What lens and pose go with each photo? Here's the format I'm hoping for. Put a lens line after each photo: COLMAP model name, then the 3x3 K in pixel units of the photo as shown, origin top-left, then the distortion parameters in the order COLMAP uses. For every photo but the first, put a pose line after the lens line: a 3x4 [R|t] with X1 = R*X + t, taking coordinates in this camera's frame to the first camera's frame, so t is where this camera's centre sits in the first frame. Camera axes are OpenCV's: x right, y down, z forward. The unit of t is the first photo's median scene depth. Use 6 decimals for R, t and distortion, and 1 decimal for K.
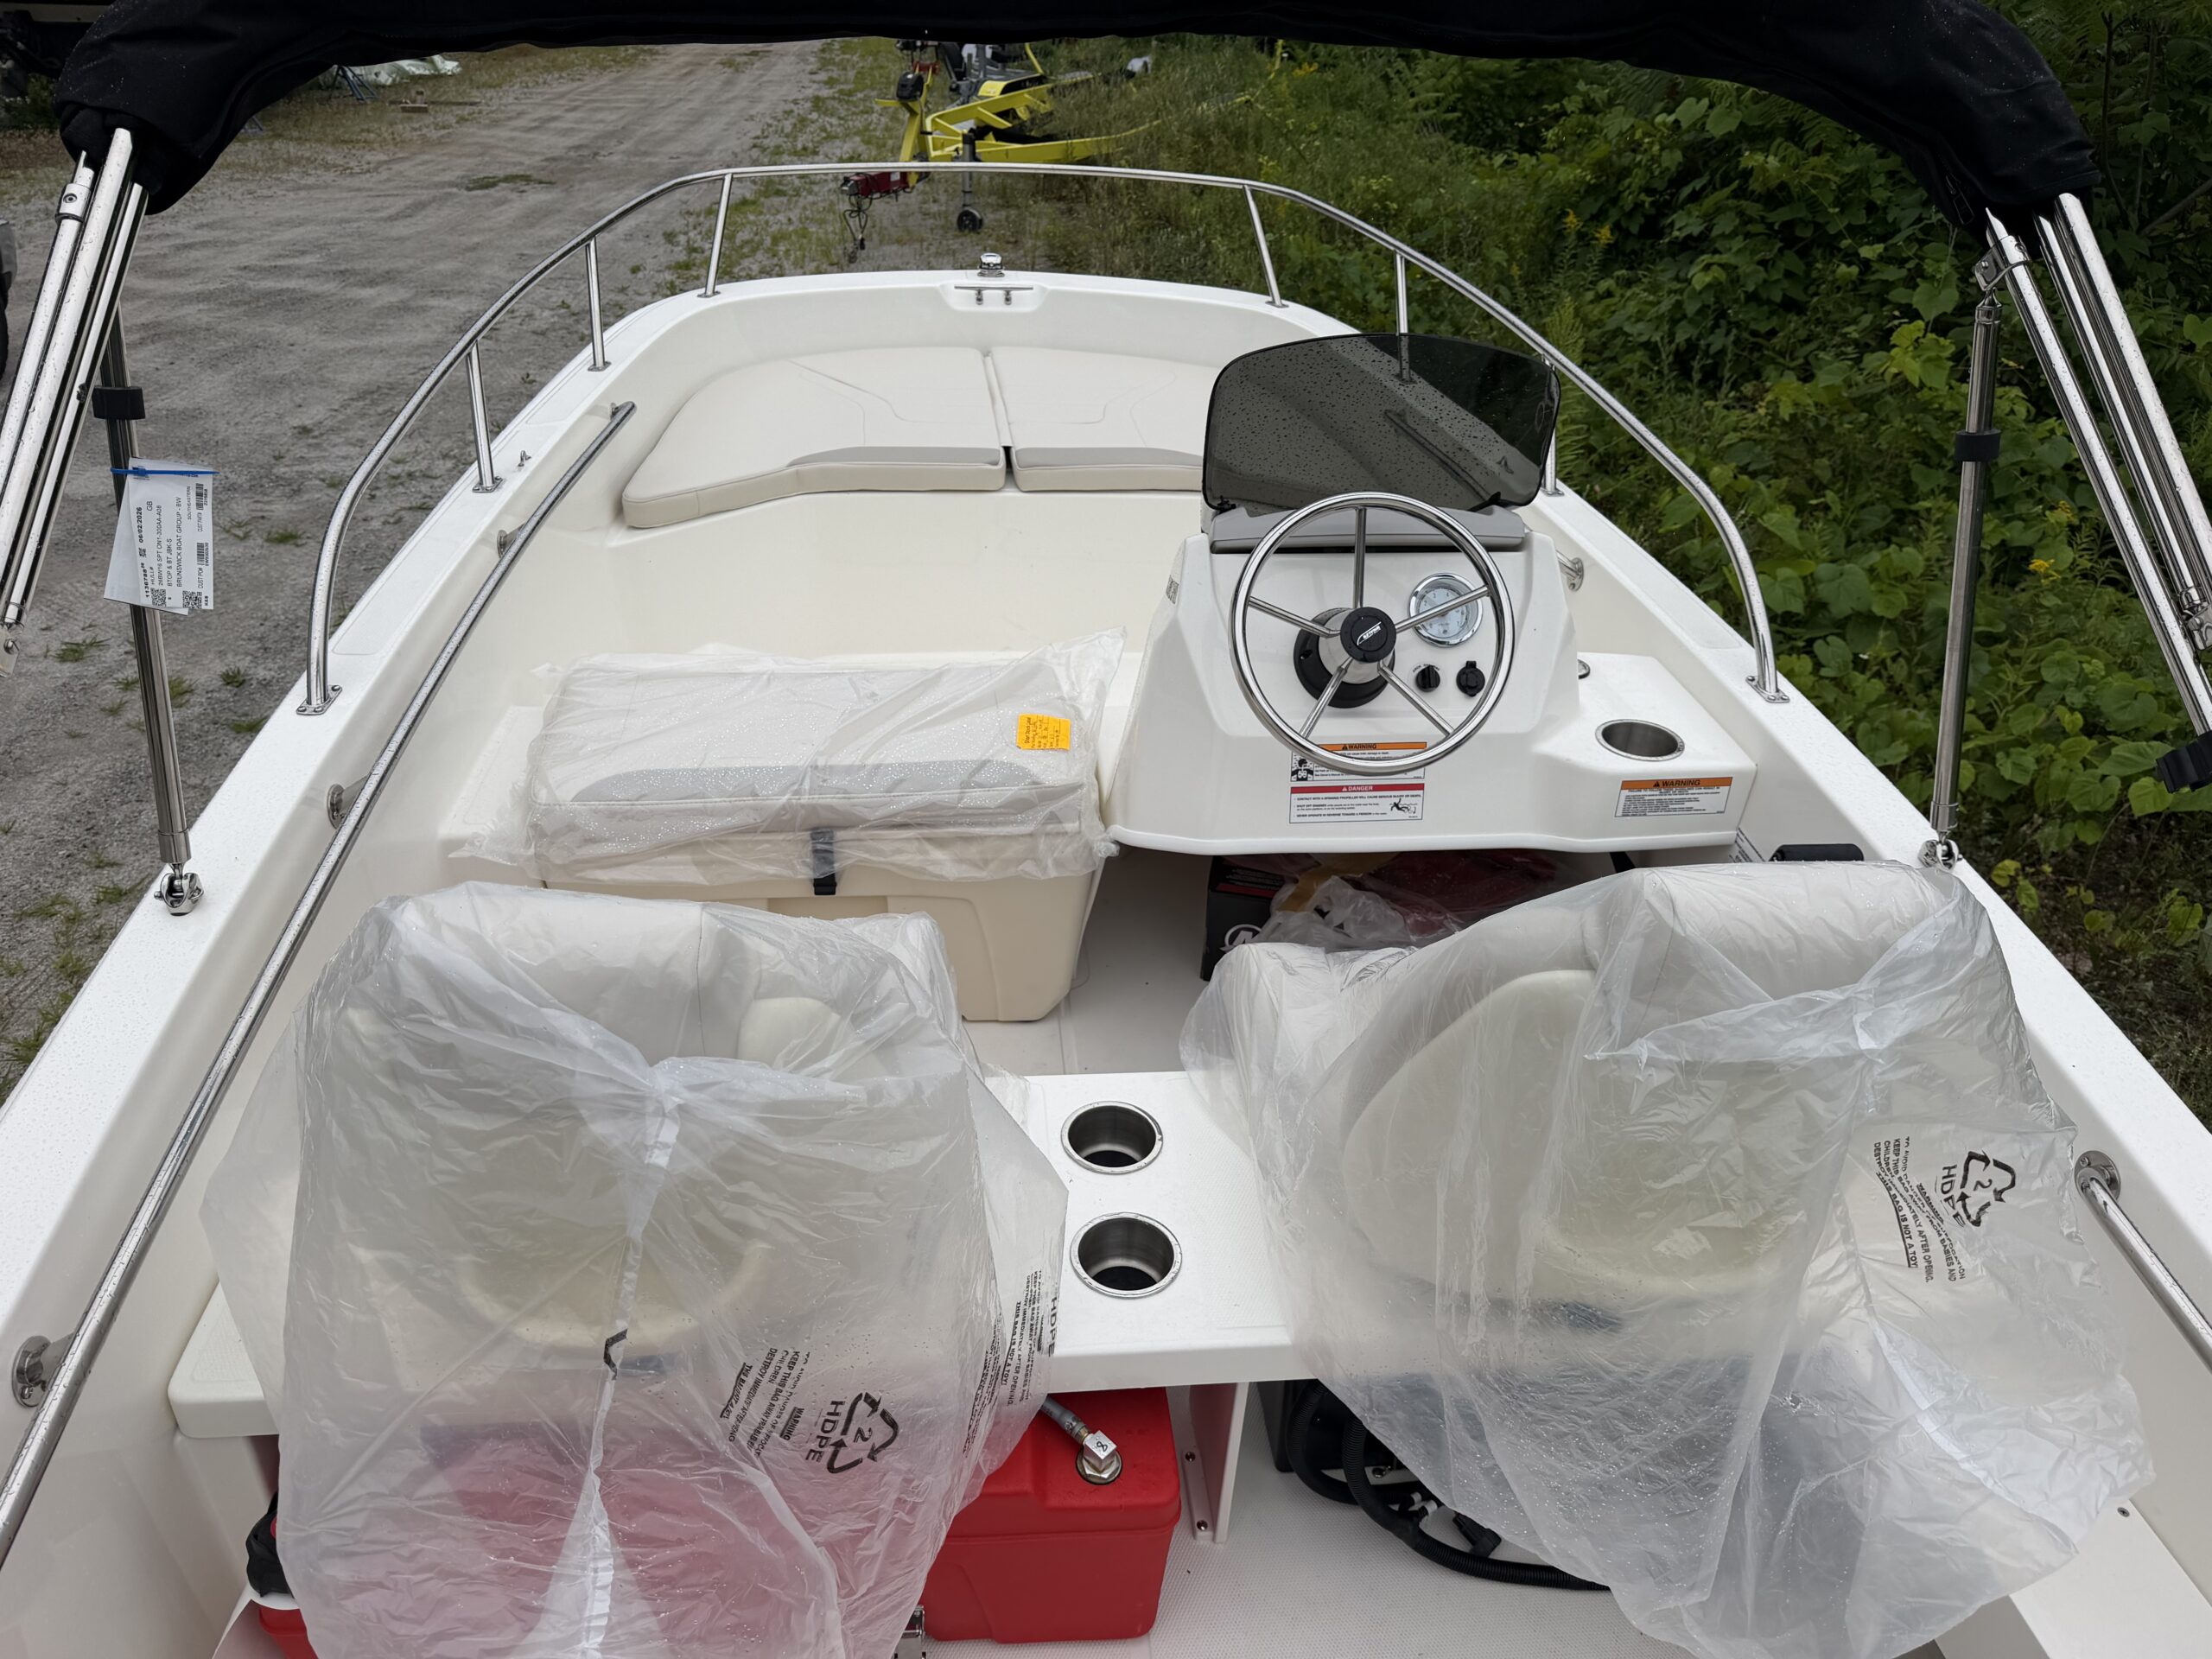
lens RADIAL K [[1586.2, 0, 1106.0], [0, 1586.2, 829.5], [0, 0, 1]] dist [0.155642, -0.240821]
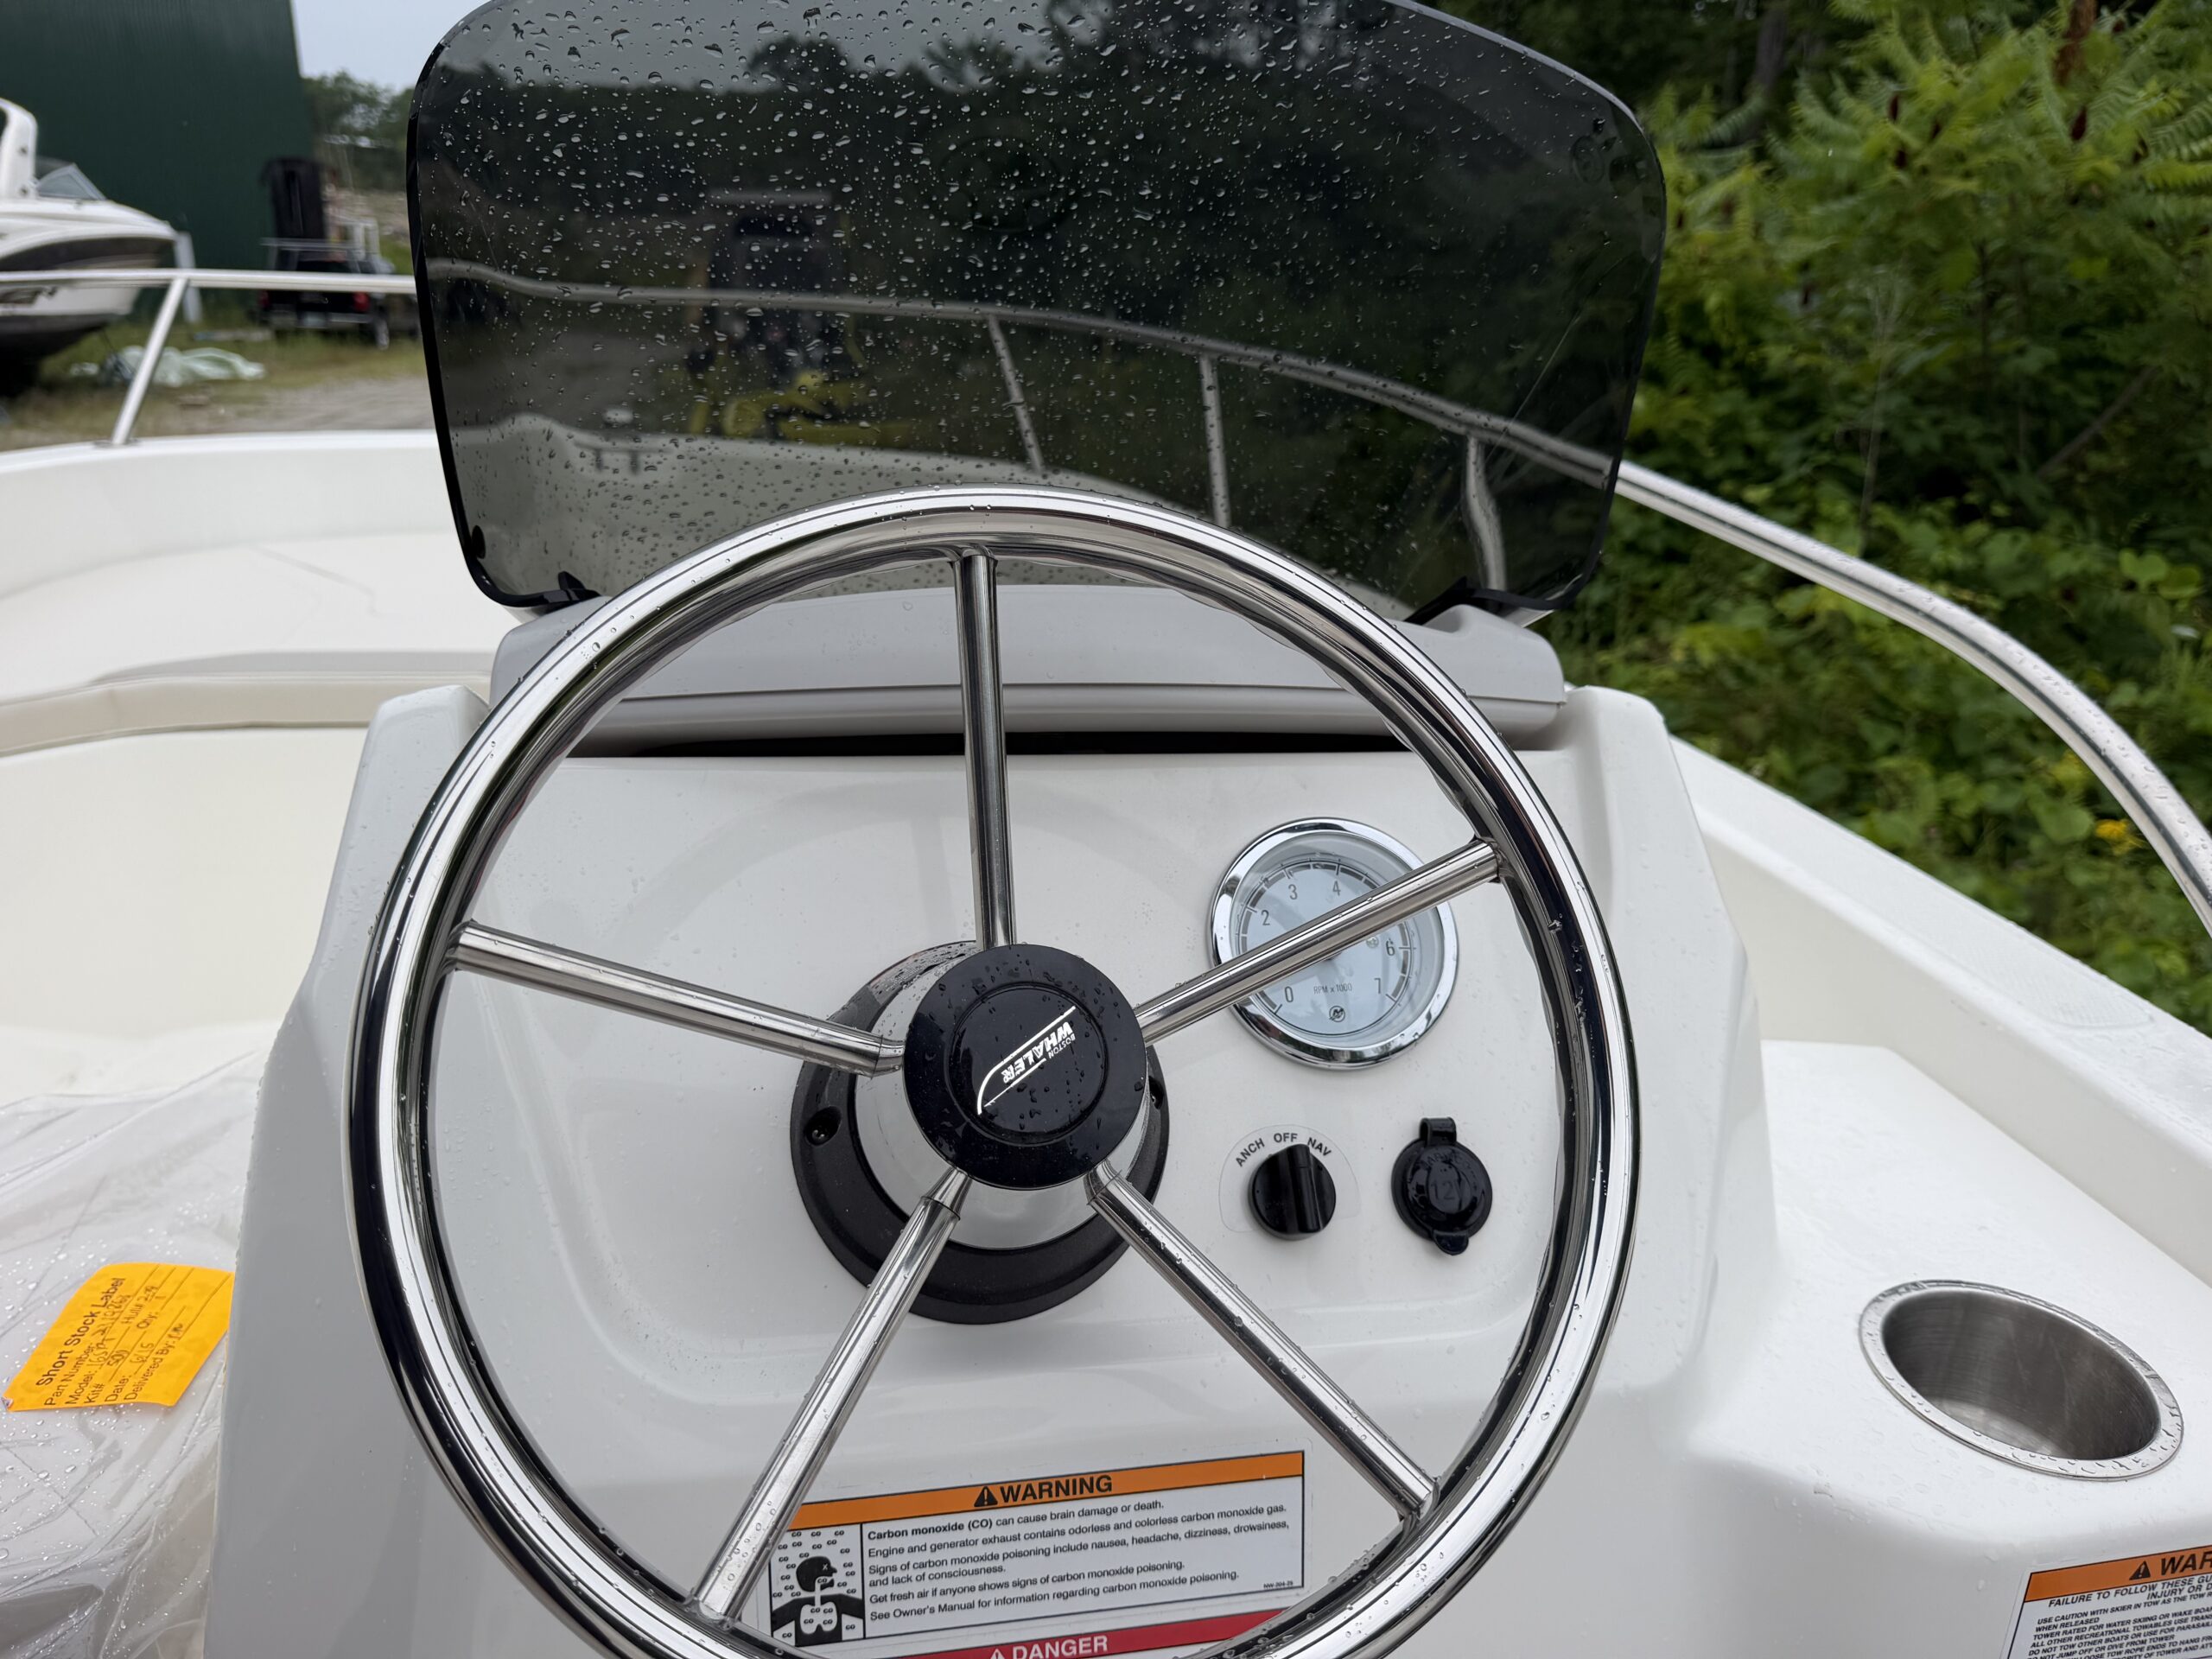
lens RADIAL K [[1566.4, 0, 1106.0], [0, 1566.4, 829.5], [0, 0, 1]] dist [0.038735, -0.059835]
pose [[0.996657, -0.023944, 0.078119, 0.075884], [0.037925, 0.982431, -0.182732, -0.054509], [-0.072371, 0.185084, 0.980054, 0.366598]]
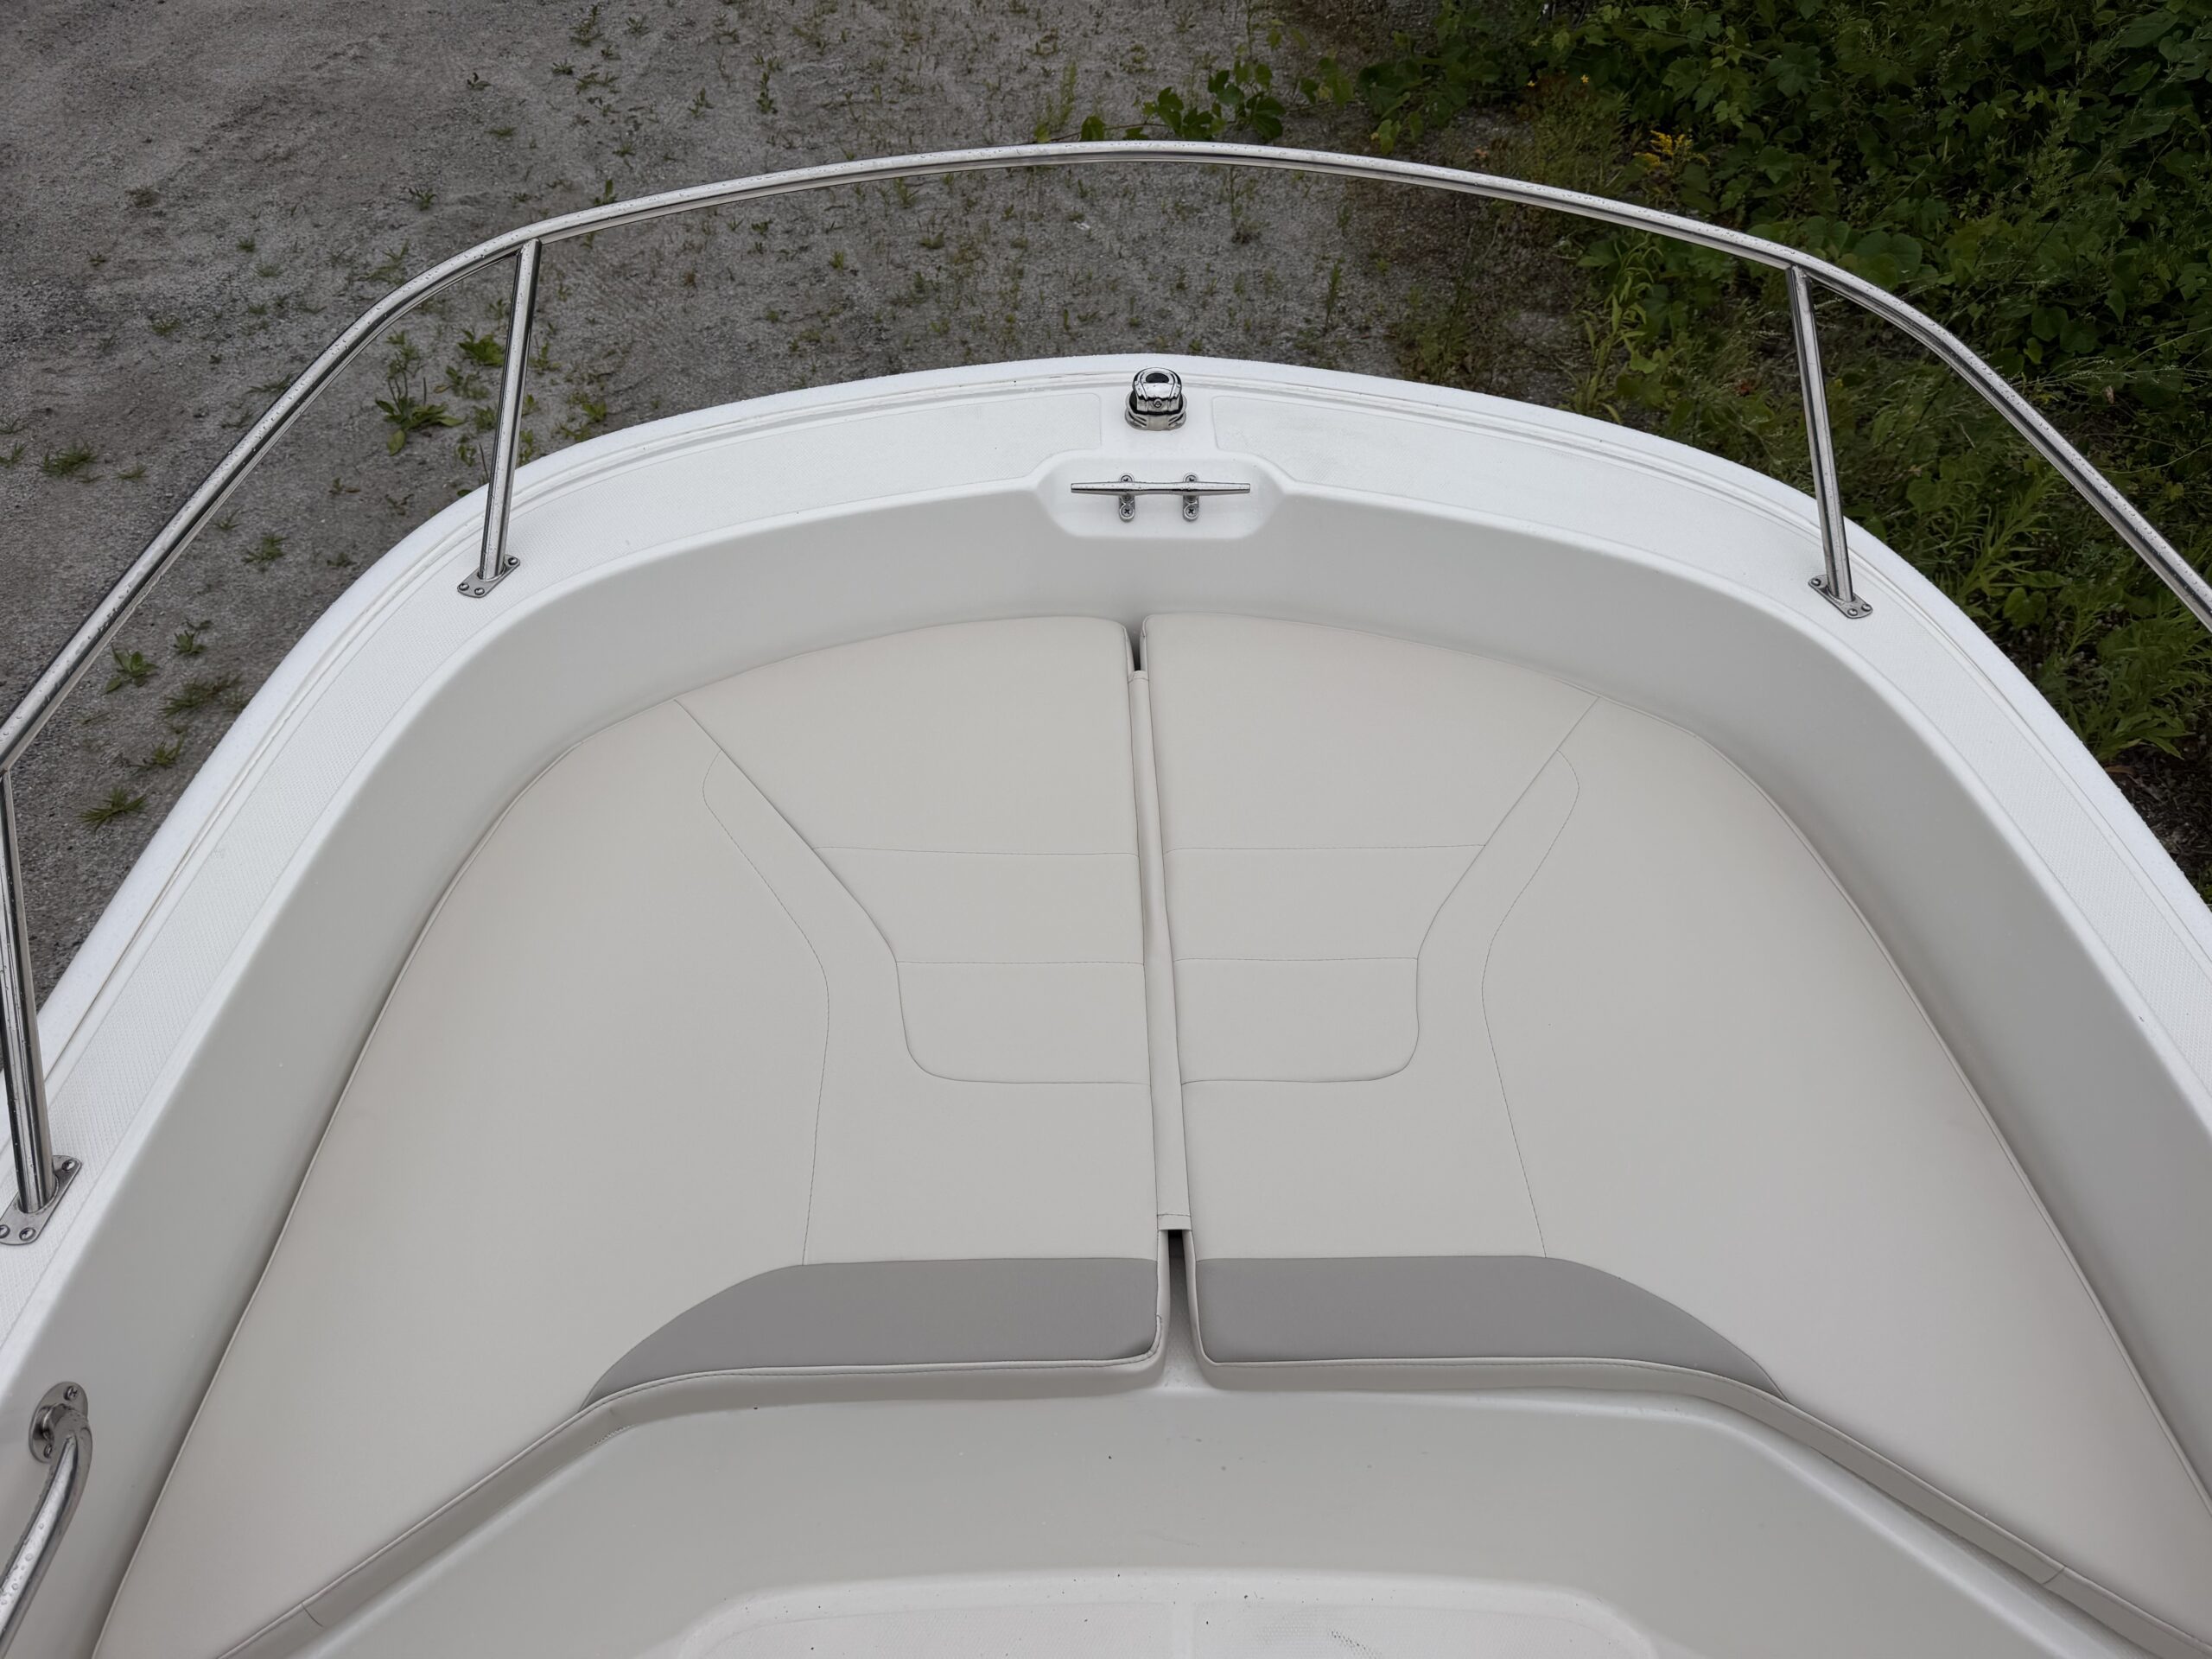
lens RADIAL K [[1632.0, 0, 1107.7], [0, 1632.0, 903.5], [0, 0, 1]] dist [0.044291, -0.053792]
pose [[0.995552, 0.065529, -0.067694, -0.047033], [-0.041674, 0.950673, 0.307383, -0.357173], [0.084498, -0.303195, 0.949175, 0.535994]]
